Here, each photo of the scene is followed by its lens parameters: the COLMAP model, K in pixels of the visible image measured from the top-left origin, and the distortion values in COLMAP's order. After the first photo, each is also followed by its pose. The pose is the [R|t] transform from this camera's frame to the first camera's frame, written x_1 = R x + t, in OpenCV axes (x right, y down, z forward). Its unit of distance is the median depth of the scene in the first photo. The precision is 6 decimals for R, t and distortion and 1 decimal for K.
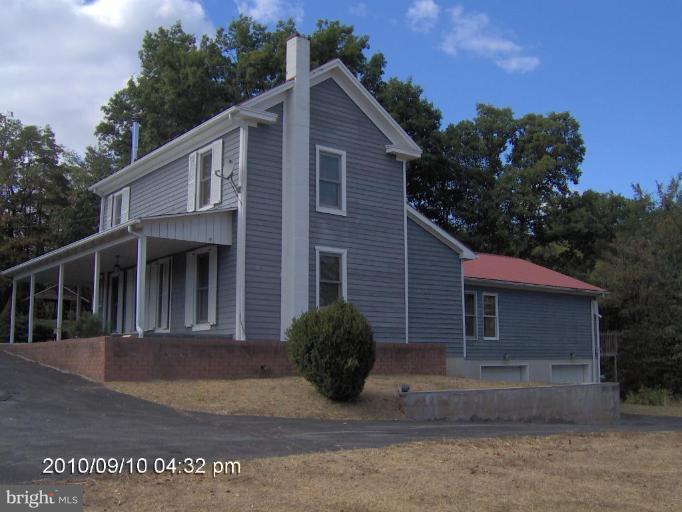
lens RADIAL K [[740.8, 0, 341.0], [0, 740.8, 256.0], [0, 0, 1]] dist [-0.225408, 0.207912]
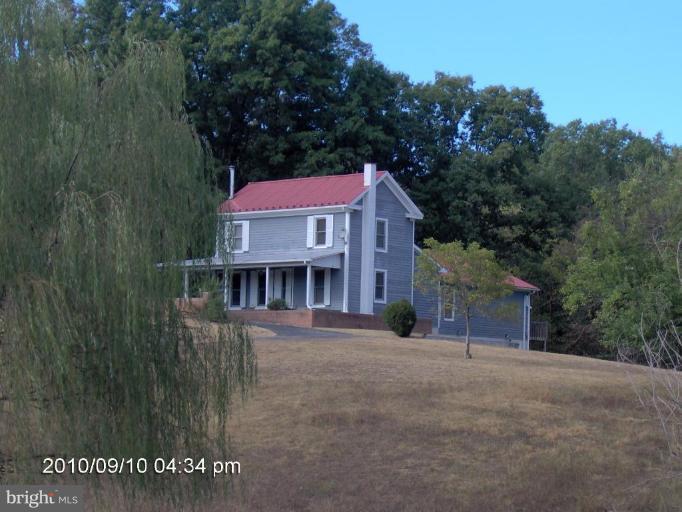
lens RADIAL K [[740.8, 0, 341.0], [0, 740.8, 256.0], [0, 0, 1]] dist [-0.225408, 0.207912]
pose [[0.996698, 0.050434, 0.063642, -0.082843], [-0.052255, 0.998261, 0.027280, -0.031927], [-0.062155, -0.030516, 0.997600, -0.333551]]
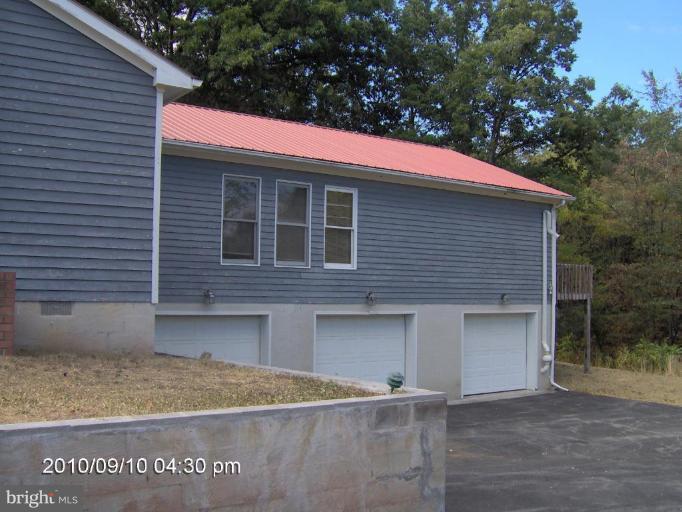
lens RADIAL K [[740.8, 0, 341.0], [0, 740.8, 256.0], [0, 0, 1]] dist [-0.225408, 0.207912]
pose [[0.999040, 0.011442, -0.042294, 0.220347], [-0.007458, 0.995623, 0.093164, 0.048316], [0.043175, -0.092760, 0.994752, 0.404881]]
